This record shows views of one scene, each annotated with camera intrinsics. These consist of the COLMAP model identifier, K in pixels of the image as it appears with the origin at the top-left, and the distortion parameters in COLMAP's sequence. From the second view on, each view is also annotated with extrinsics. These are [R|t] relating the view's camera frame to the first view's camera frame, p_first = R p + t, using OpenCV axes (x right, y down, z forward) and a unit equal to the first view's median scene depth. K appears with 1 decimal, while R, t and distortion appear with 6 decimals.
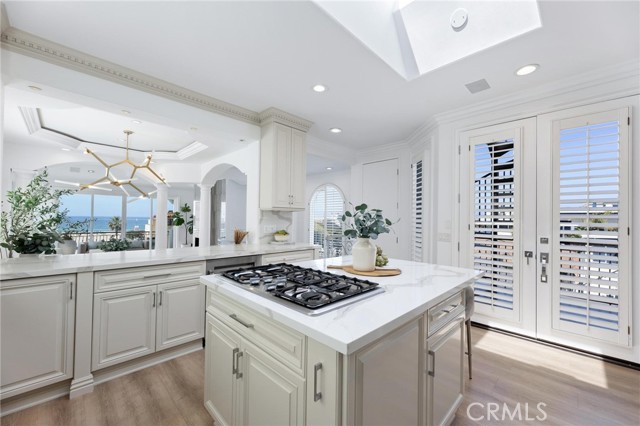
lens RADIAL K [[255.6, 0, 320.0], [0, 255.6, 213.0], [0, 0, 1]] dist [0.009963, -0.000036]
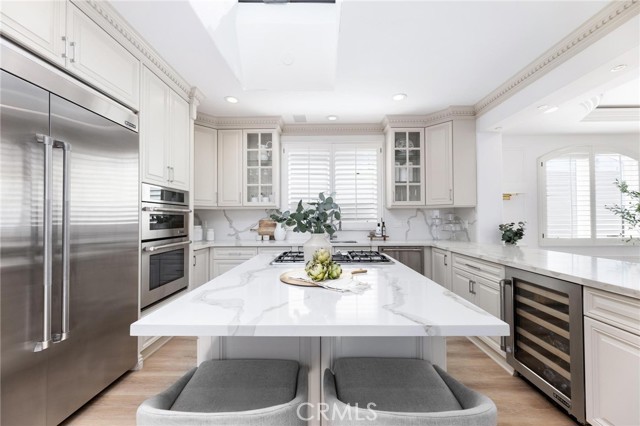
lens RADIAL K [[255.6, 0, 320.0], [0, 255.6, 213.0], [0, 0, 1]] dist [0.009963, -0.000036]
pose [[-0.716265, -0.019421, -0.697558, 0.362493], [0.015385, 0.998930, -0.043609, 0.029925], [0.697659, -0.041968, -0.715200, 0.783977]]
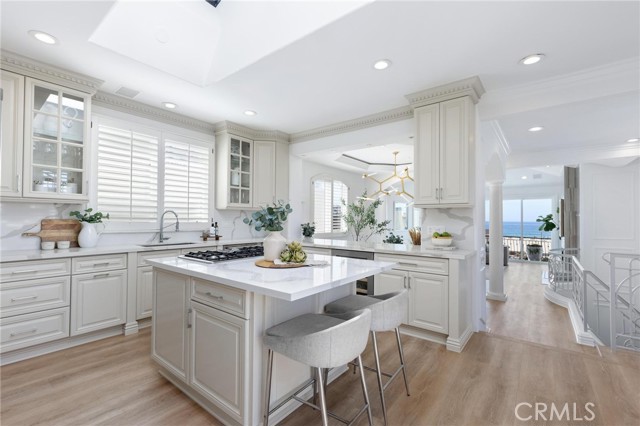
lens RADIAL K [[282.1, 0, 320.0], [0, 282.1, 213.0], [0, 0, 1]] dist [-0.000005, 0.000044]
pose [[0.117642, -0.028092, -0.992659, 0.674812], [0.015297, 0.999532, -0.026473, 0.024209], [0.992938, -0.012071, 0.118017, 0.500271]]
